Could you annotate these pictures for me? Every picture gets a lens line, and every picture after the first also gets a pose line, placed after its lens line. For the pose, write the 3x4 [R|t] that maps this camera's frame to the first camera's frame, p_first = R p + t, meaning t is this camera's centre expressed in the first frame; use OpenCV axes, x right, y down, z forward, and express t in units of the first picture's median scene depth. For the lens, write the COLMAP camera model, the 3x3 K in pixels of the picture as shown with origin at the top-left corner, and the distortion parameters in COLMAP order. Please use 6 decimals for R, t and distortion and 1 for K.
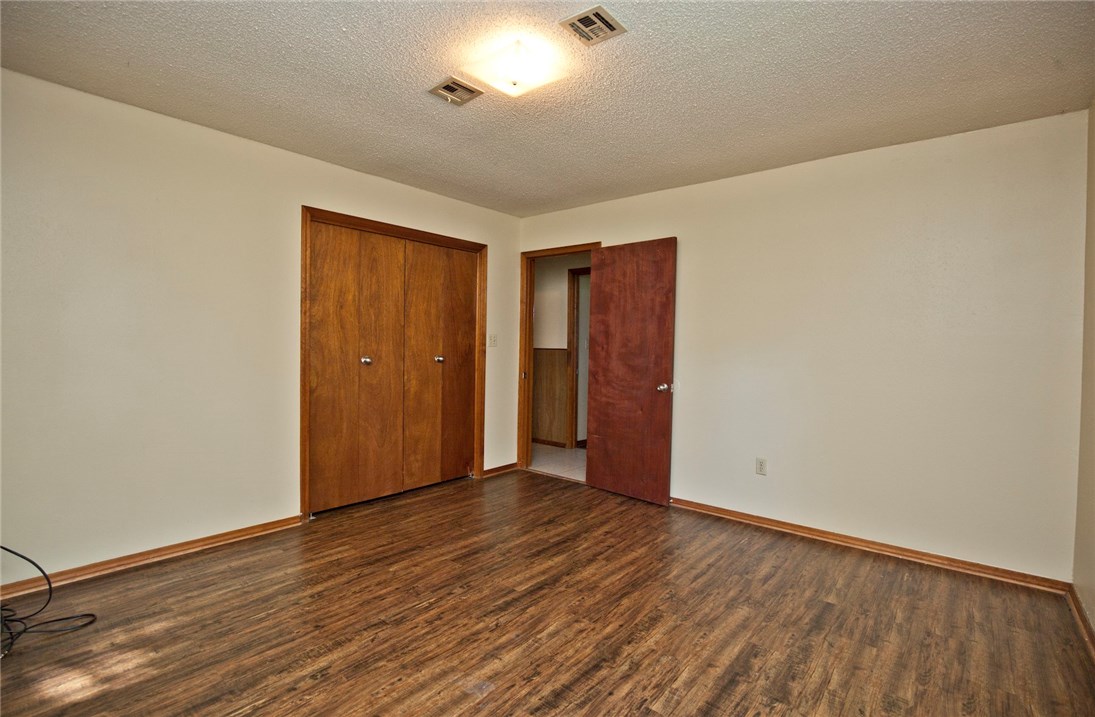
lens RADIAL K [[503.5, 0, 559.7], [0, 503.5, 351.4], [0, 0, 1]] dist [-0.036514, 0.008033]
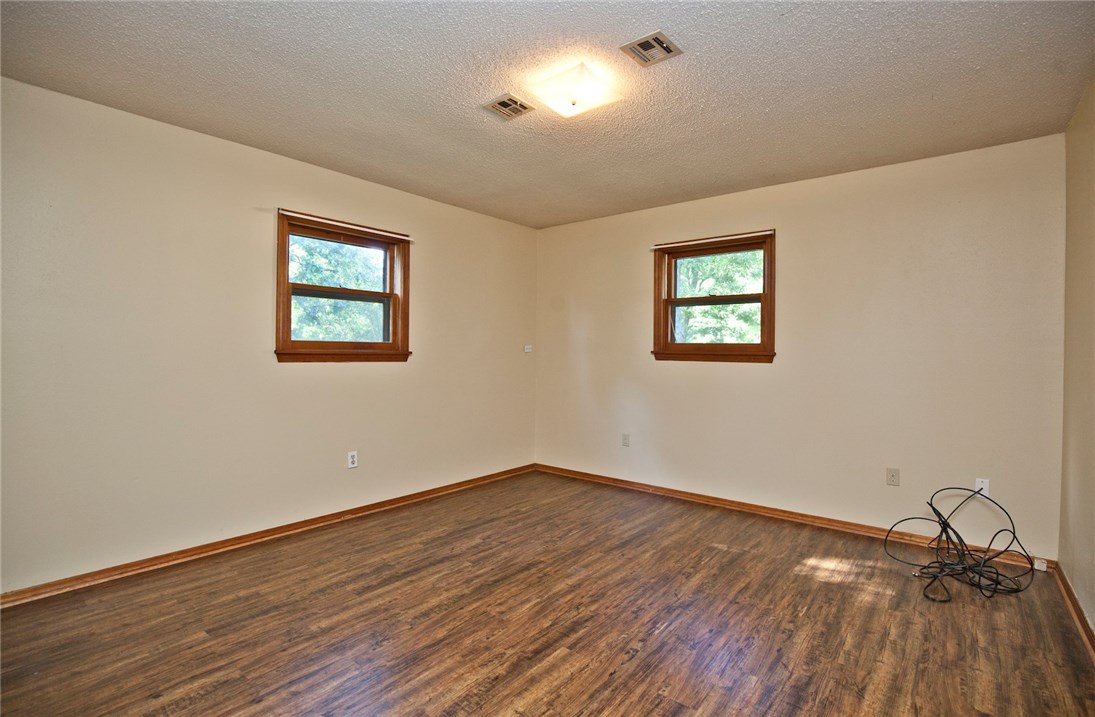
lens RADIAL K [[503.5, 0, 559.7], [0, 503.5, 351.4], [0, 0, 1]] dist [-0.036514, 0.008033]
pose [[-0.999682, -0.025001, -0.003336, -0.068922], [-0.025039, 0.999617, 0.011746, -0.016702], [0.003041, 0.011826, -0.999925, 2.056256]]
